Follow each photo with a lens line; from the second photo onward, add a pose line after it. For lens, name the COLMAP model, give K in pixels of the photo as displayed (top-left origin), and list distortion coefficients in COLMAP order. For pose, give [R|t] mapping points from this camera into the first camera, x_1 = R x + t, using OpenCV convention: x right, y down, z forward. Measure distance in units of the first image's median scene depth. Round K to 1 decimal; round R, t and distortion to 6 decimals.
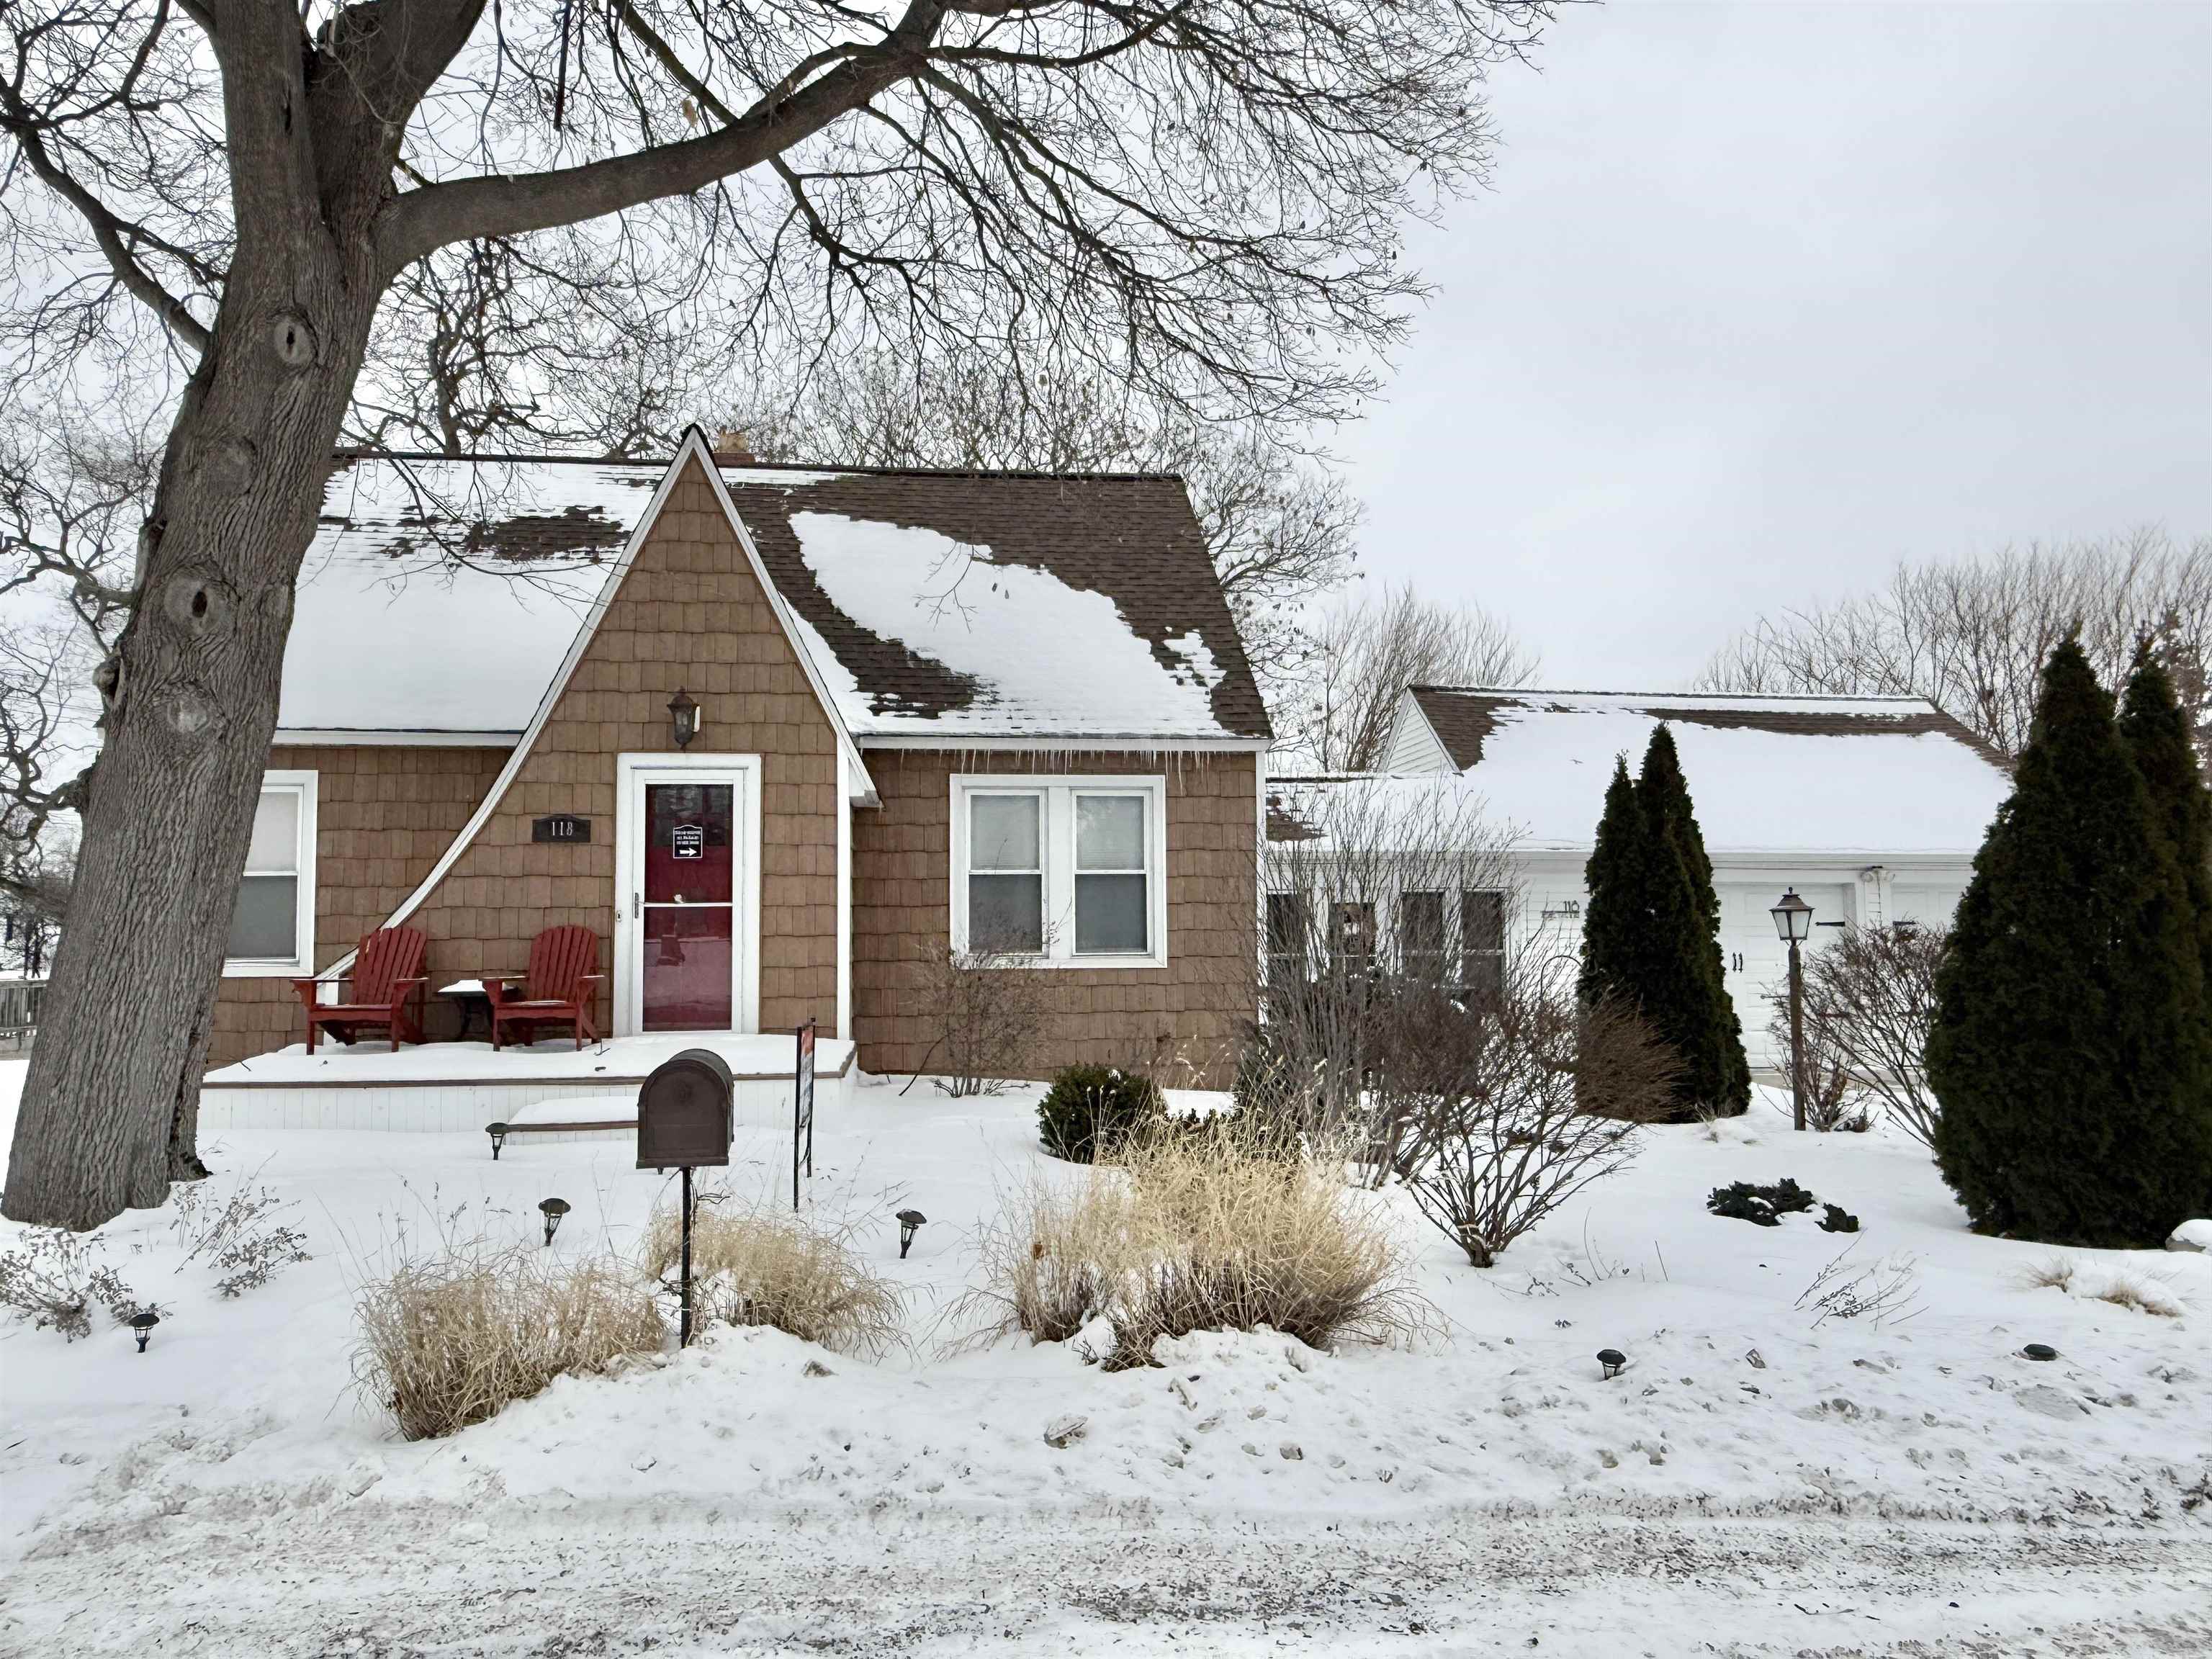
lens RADIAL K [[1477.4, 0, 1105.5], [0, 1477.4, 829.7], [0, 0, 1]] dist [0.002244, 0.000273]
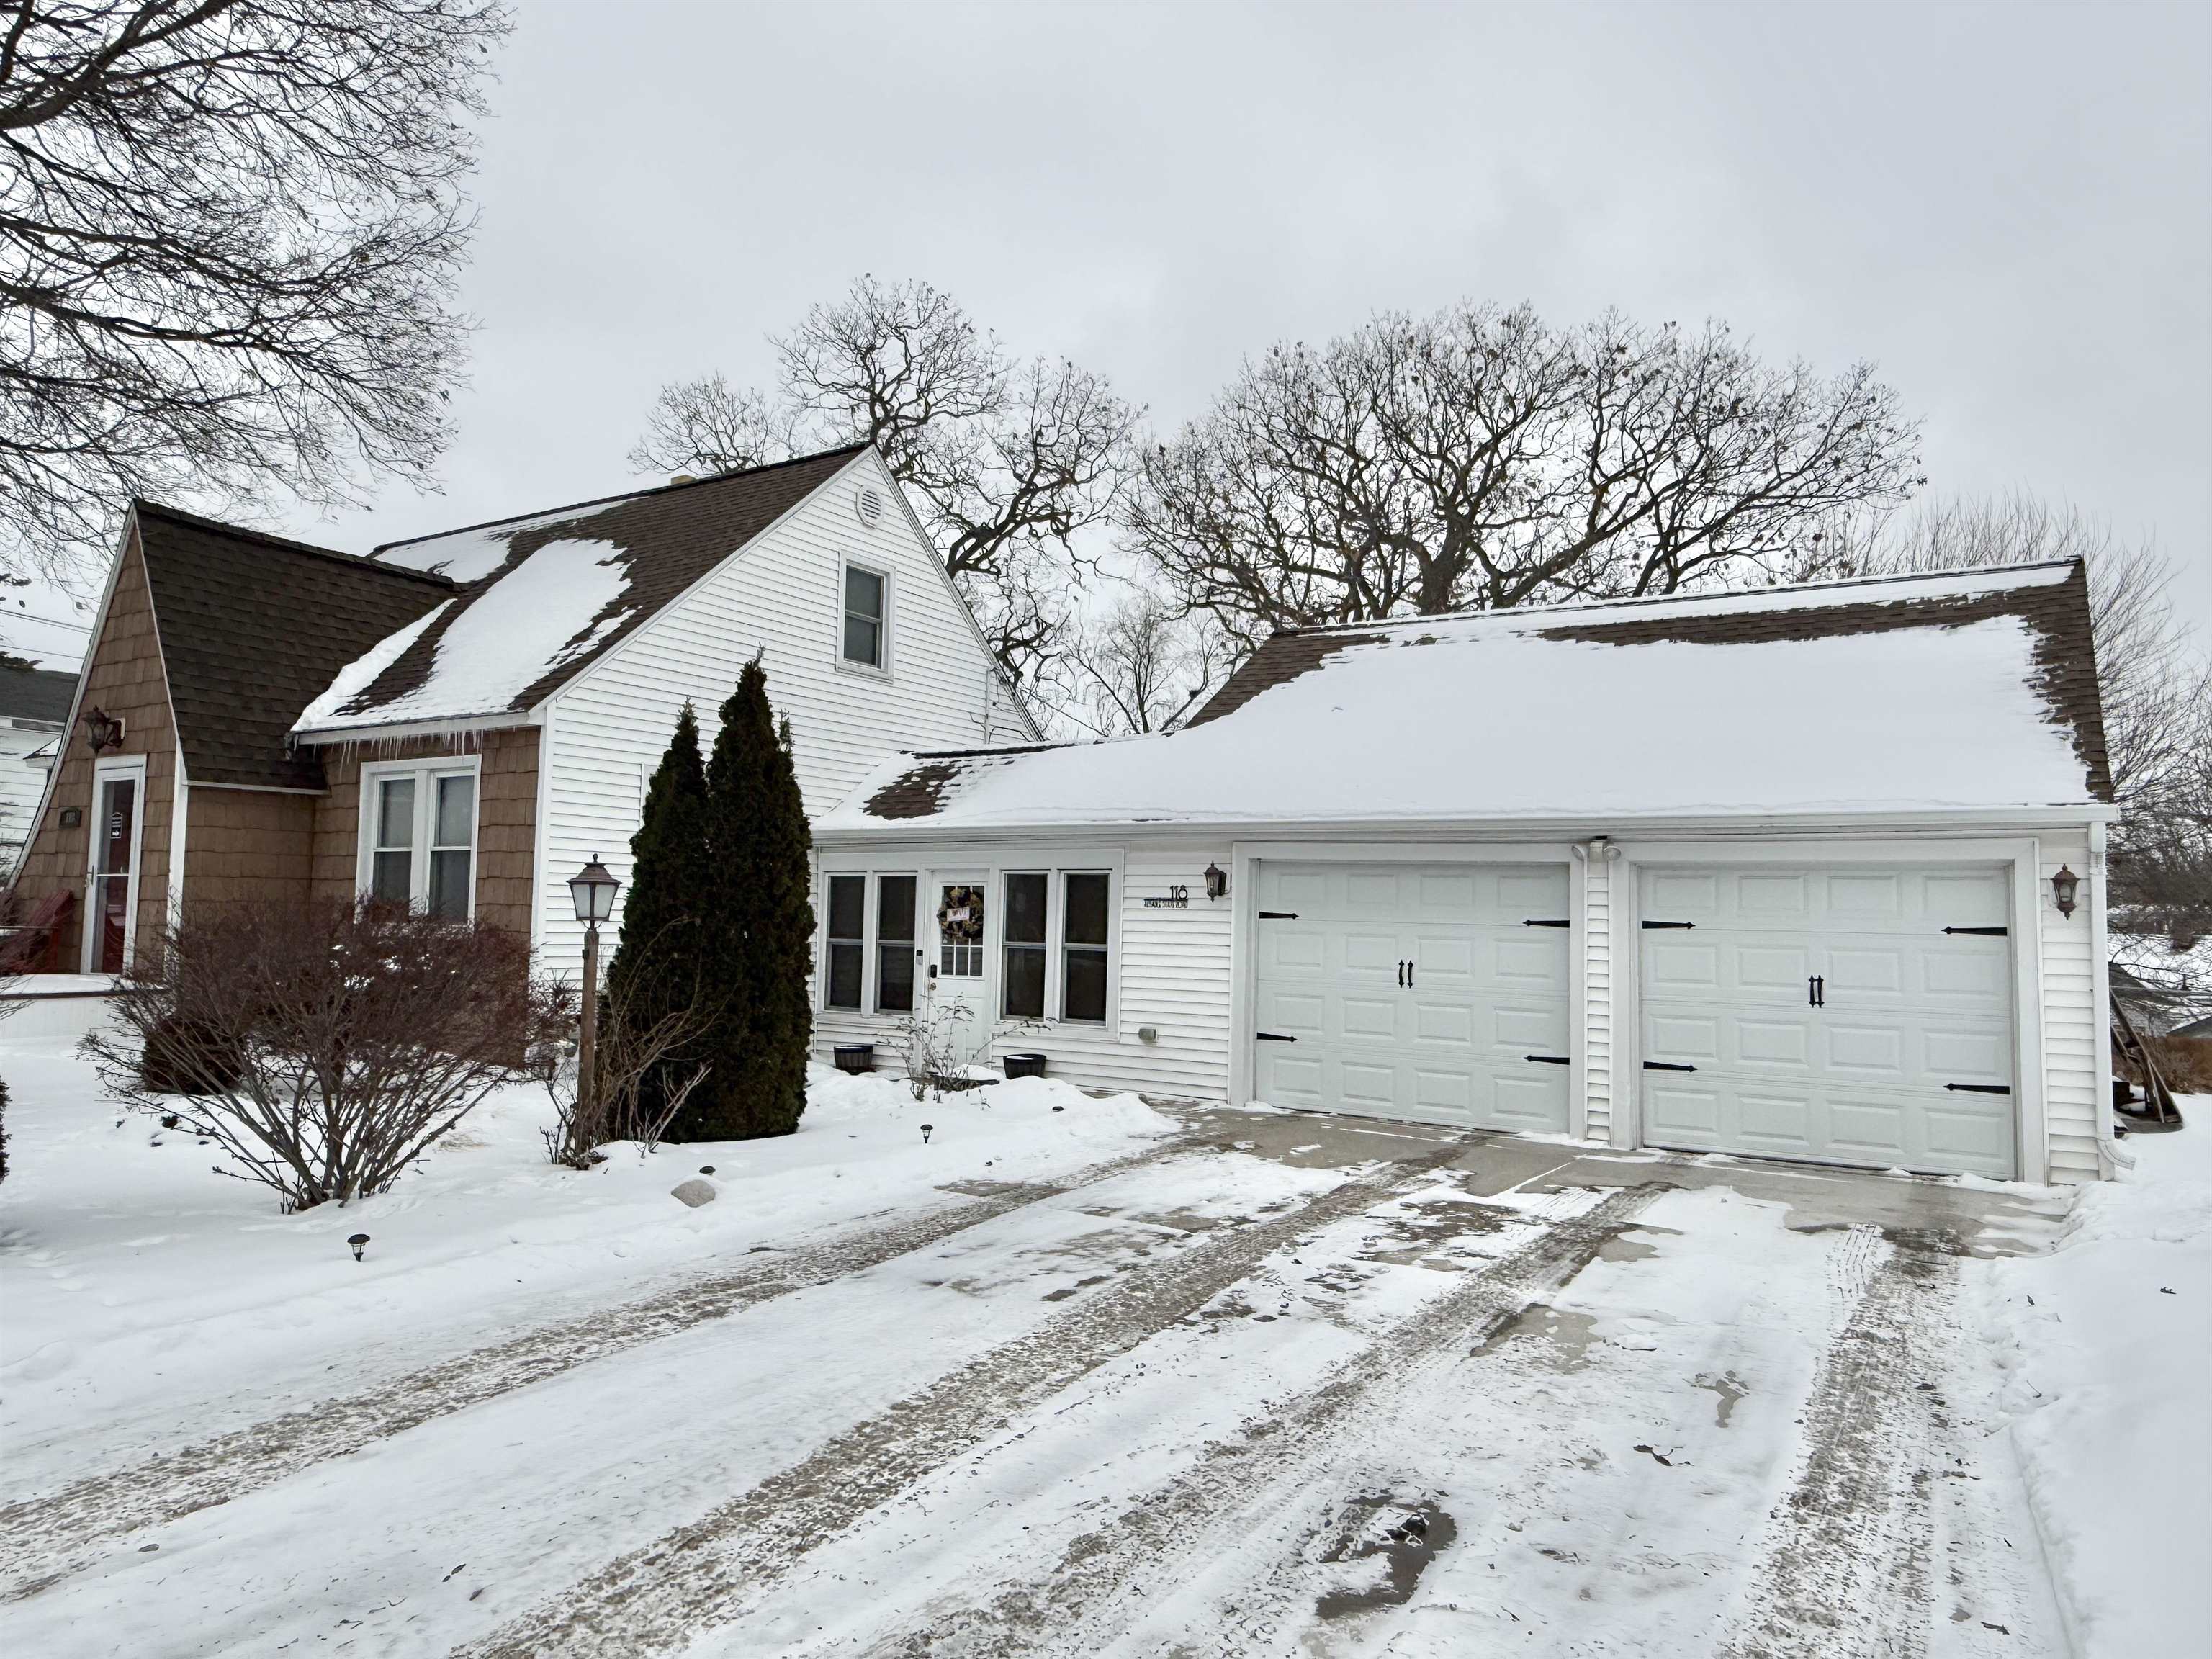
lens RADIAL K [[1420.3, 0, 1105.8], [0, 1420.3, 829.1], [0, 0, 1]] dist [-0.003146, -0.000597]
pose [[0.784474, -0.019673, -0.619850, 1.007237], [0.016712, 0.999804, -0.010581, 0.033663], [0.619937, -0.002058, 0.784649, 0.503150]]
